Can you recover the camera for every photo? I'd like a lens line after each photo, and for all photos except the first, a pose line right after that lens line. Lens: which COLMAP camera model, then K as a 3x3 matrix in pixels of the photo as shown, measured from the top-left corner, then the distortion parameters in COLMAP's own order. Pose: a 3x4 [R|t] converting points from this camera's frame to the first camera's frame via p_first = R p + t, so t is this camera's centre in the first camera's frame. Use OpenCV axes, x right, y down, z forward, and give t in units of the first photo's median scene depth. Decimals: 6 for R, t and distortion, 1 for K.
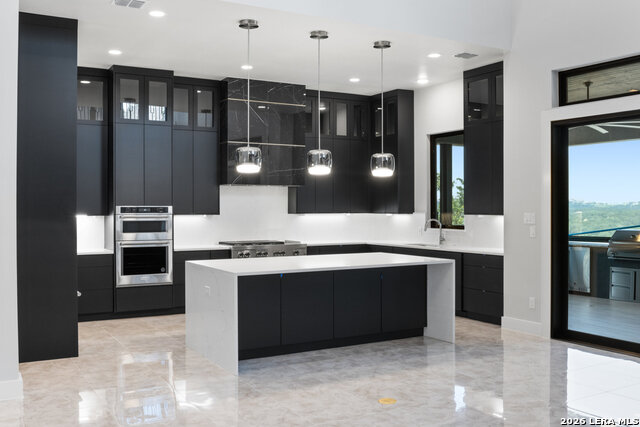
lens RADIAL K [[620.6, 0, 323.8], [0, 620.6, 211.5], [0, 0, 1]] dist [-0.072121, 0.000000]
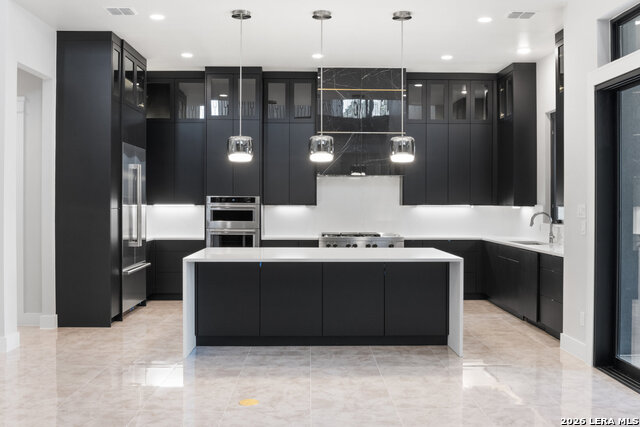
lens RADIAL K [[620.6, 0, 321.3], [0, 620.6, 214.0], [0, 0, 1]] dist [-0.072121, 0.000000]
pose [[0.876513, 0.013828, -0.481179, 0.359114], [-0.007573, 0.999860, 0.014939, 0.004543], [0.481318, -0.009450, 0.876495, 0.133212]]
